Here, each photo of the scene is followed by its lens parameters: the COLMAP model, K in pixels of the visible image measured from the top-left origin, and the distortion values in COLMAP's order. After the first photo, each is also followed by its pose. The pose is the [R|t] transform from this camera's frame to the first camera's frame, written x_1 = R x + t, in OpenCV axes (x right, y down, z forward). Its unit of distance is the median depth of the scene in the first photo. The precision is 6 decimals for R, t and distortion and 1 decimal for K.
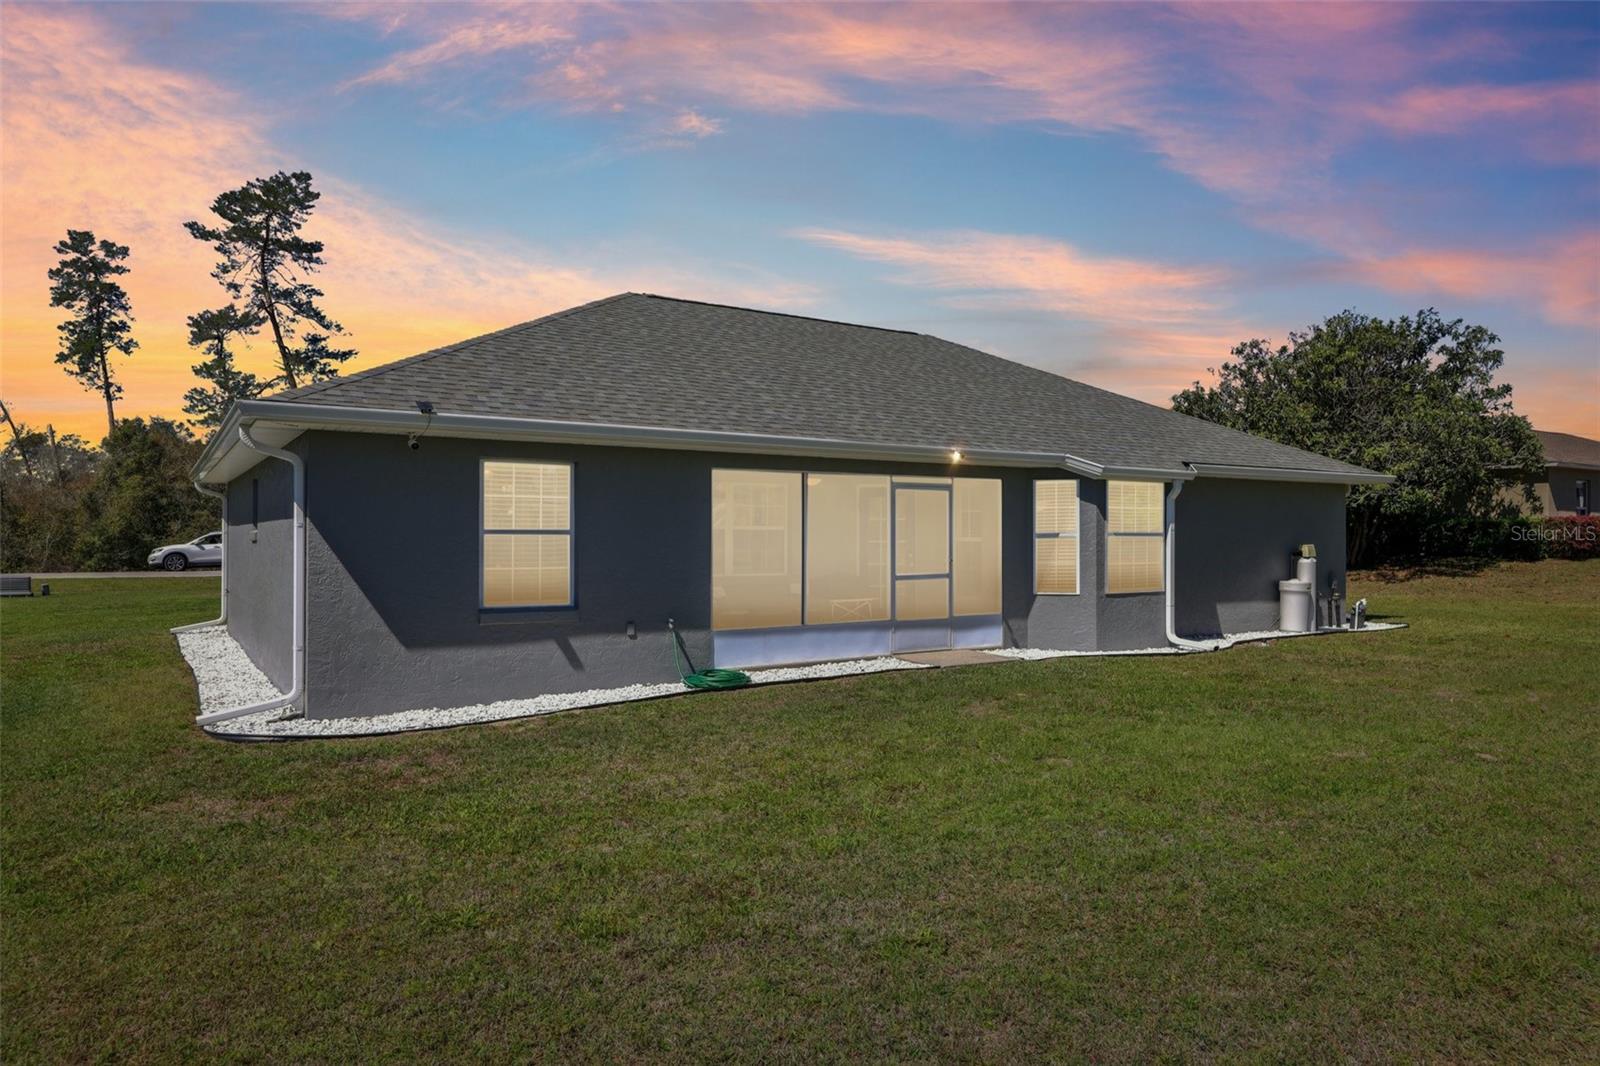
lens RADIAL K [[1008.6, 0, 800.0], [0, 1008.6, 533.0], [0, 0, 1]] dist [0.006486, 0.005379]
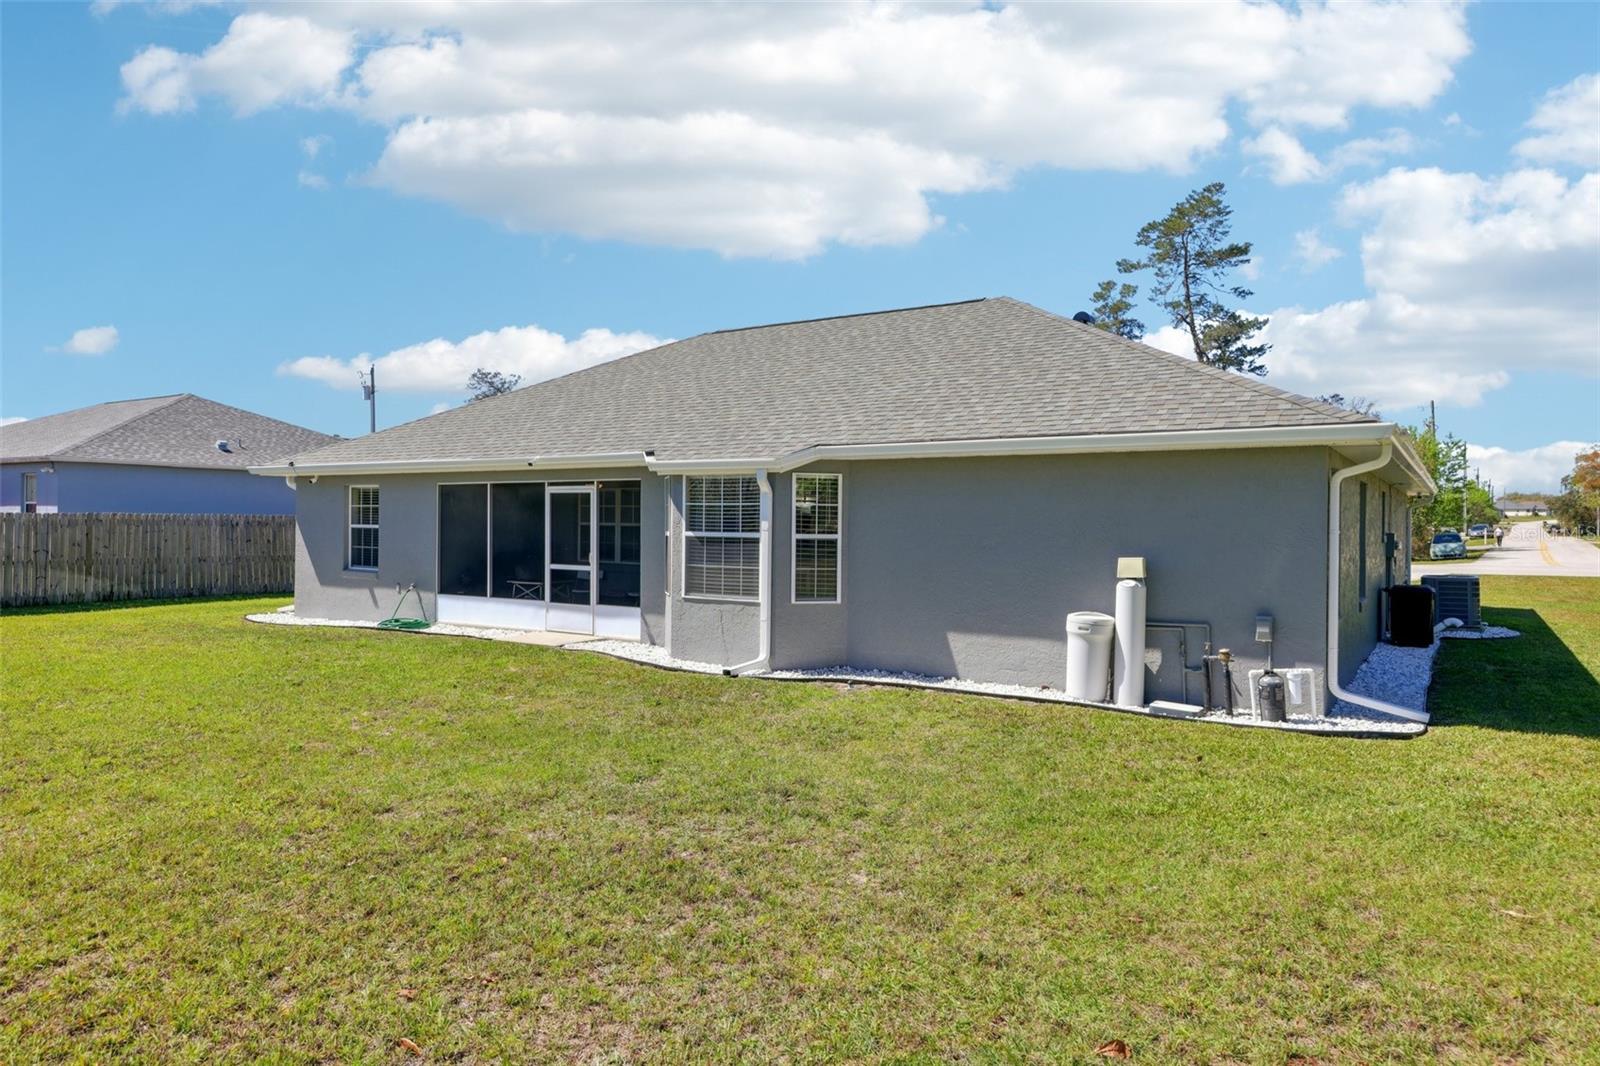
lens RADIAL K [[1008.6, 0, 800.0], [0, 1008.6, 533.0], [0, 0, 1]] dist [0.006486, 0.005379]
pose [[0.404056, 0.013506, -0.914635, 0.842884], [-0.007059, 0.999907, 0.011647, -0.007655], [0.914707, 0.001751, 0.404114, 0.510074]]
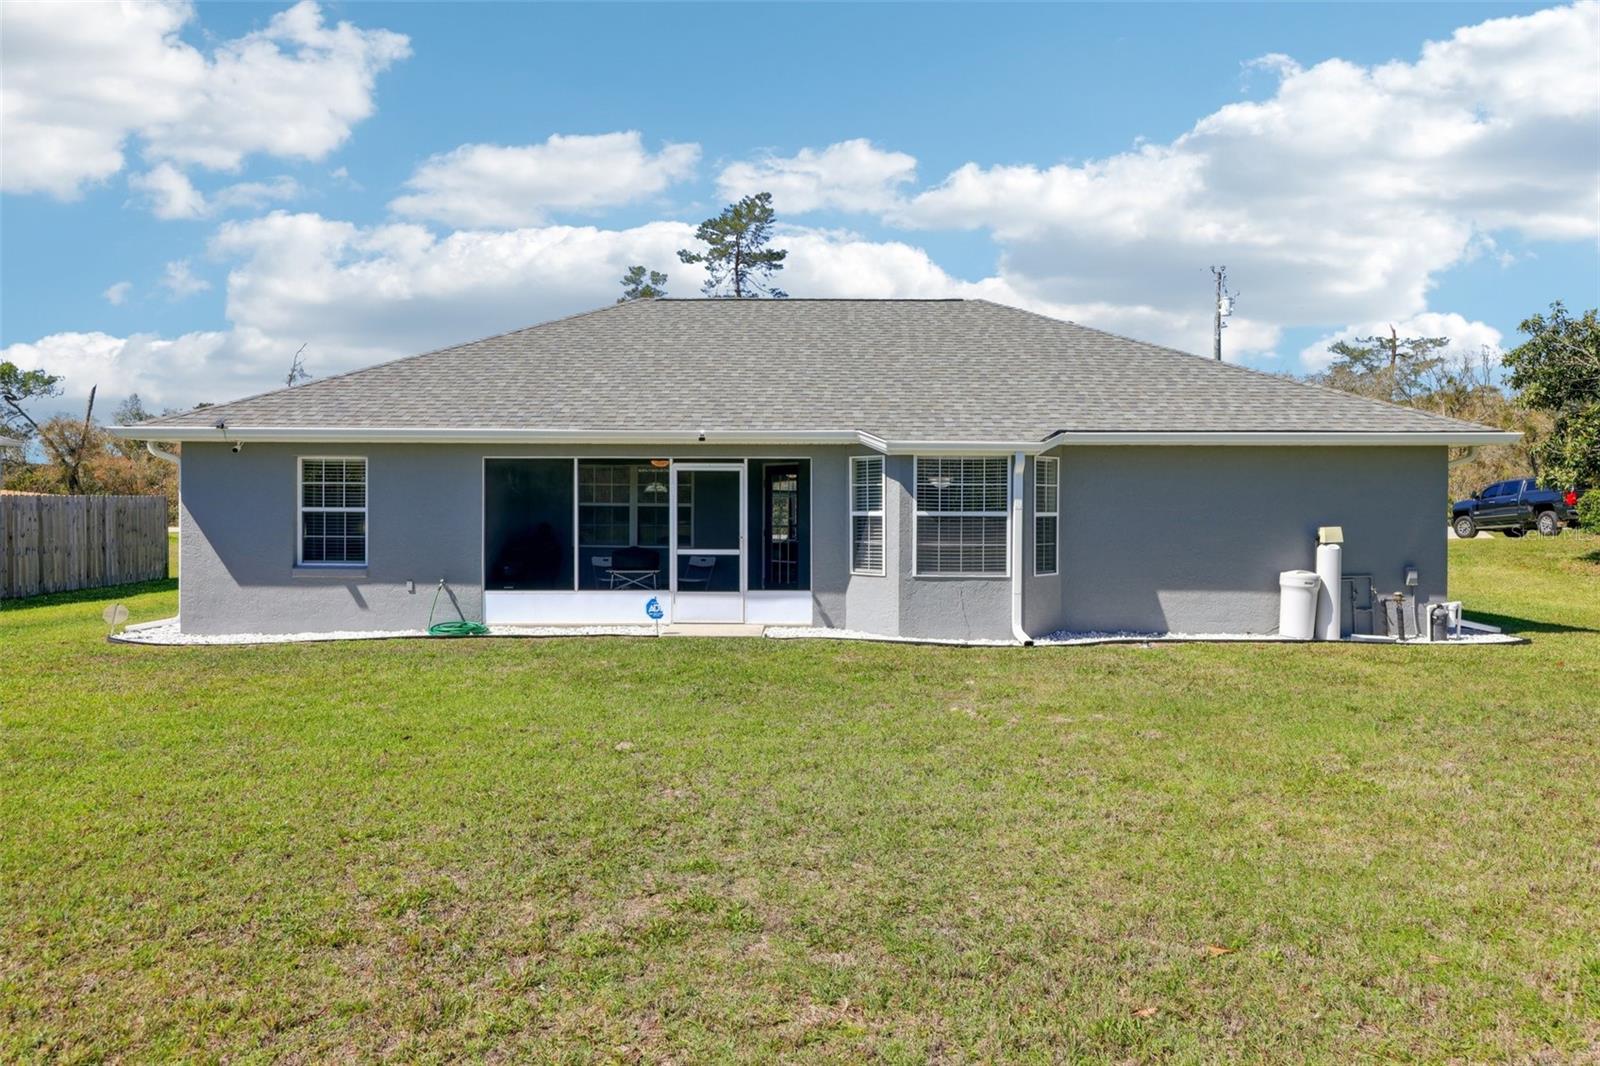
lens RADIAL K [[1008.6, 0, 800.0], [0, 1008.6, 533.0], [0, 0, 1]] dist [0.006486, 0.005379]
pose [[0.839018, 0.019265, -0.543763, 0.510353], [-0.002250, 0.999487, 0.031940, -0.007246], [0.544099, -0.025575, 0.838631, 0.109222]]
